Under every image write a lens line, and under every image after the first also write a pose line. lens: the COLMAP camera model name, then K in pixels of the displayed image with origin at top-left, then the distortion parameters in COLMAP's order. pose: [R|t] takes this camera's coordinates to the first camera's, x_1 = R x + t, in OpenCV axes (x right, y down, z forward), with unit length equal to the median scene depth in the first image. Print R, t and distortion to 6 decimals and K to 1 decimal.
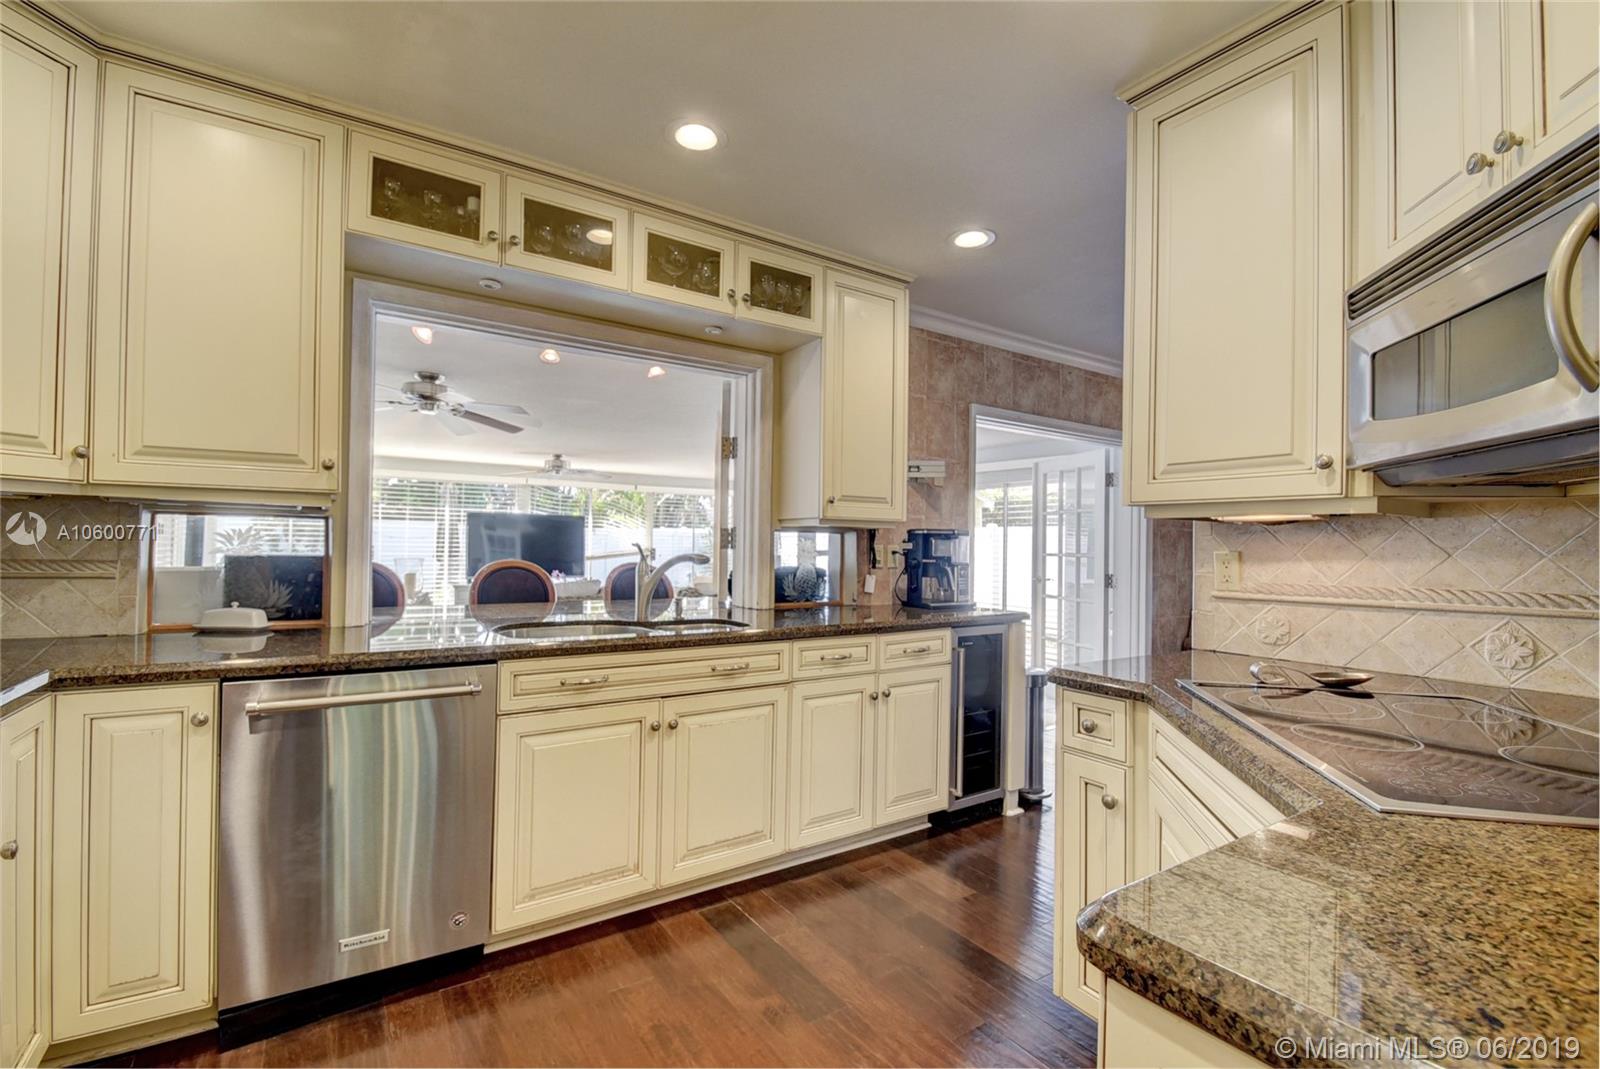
lens RADIAL K [[701.5, 0, 801.0], [0, 701.5, 538.1], [0, 0, 1]] dist [0.000933, -0.005435]
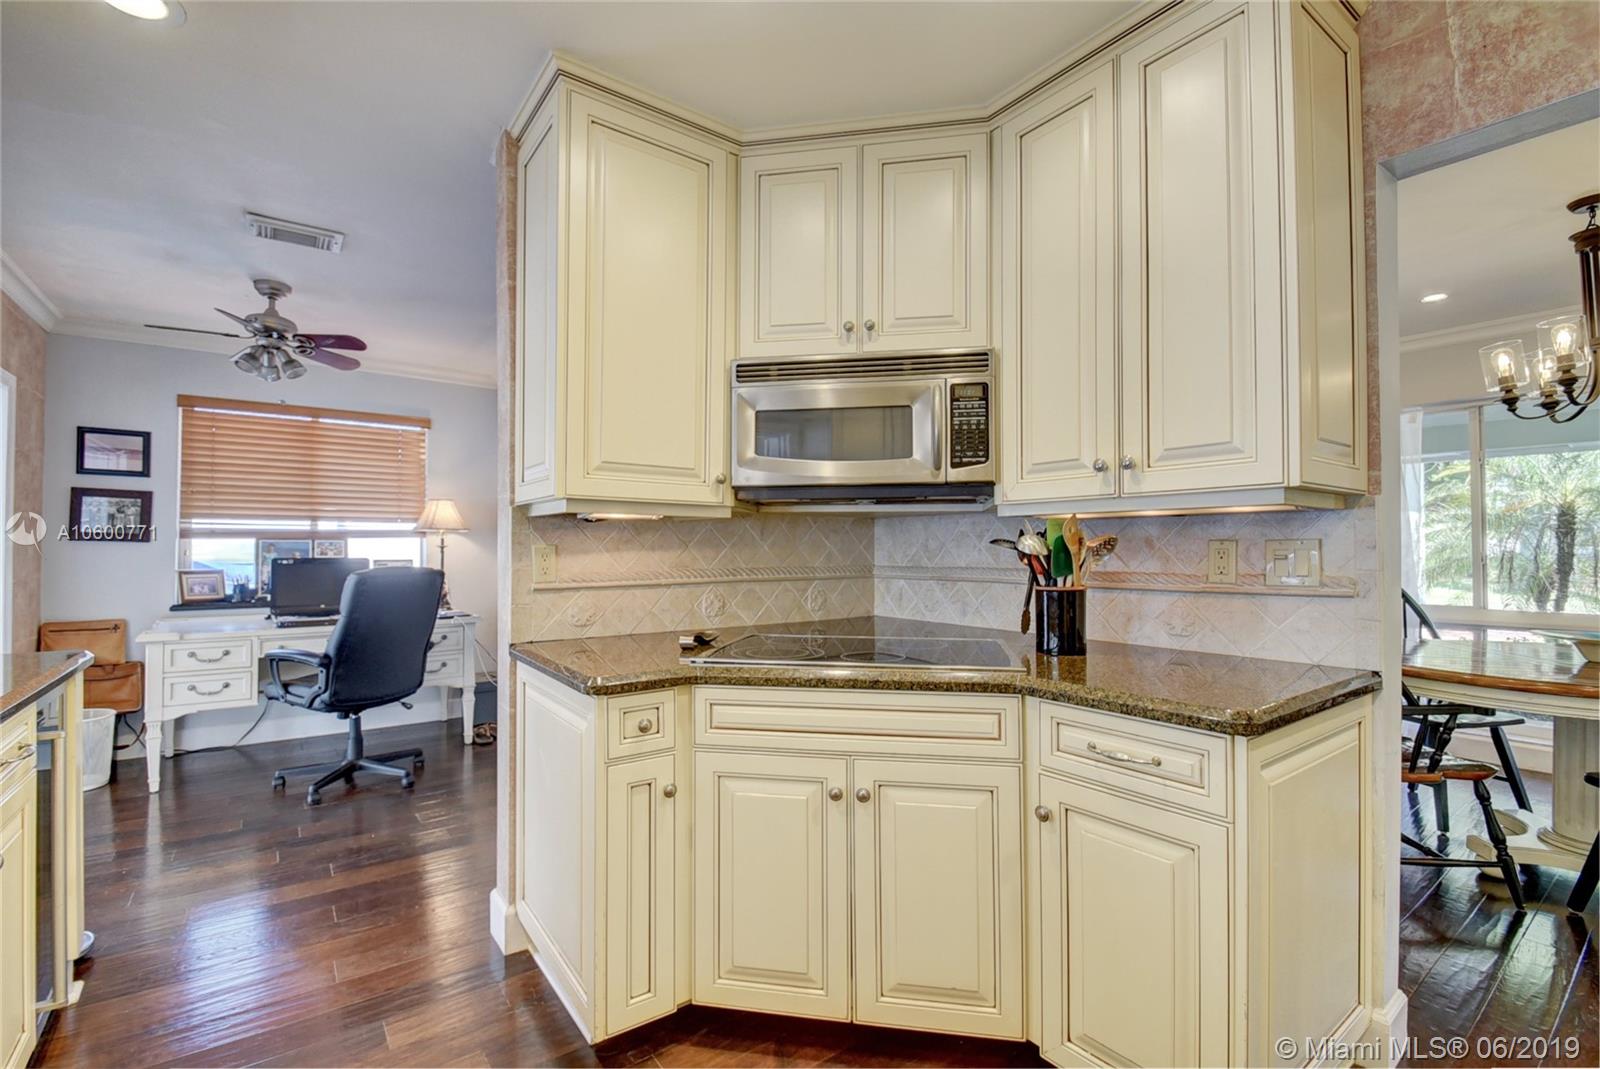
lens RADIAL K [[701.5, 0, 794.9], [0, 701.5, 540.0], [0, 0, 1]] dist [0.000933, -0.005435]
pose [[-0.044441, -0.002647, 0.999009, -0.544000], [-0.014697, 0.999890, 0.001996, 0.004258], [-0.998904, -0.014594, -0.044475, 0.789838]]
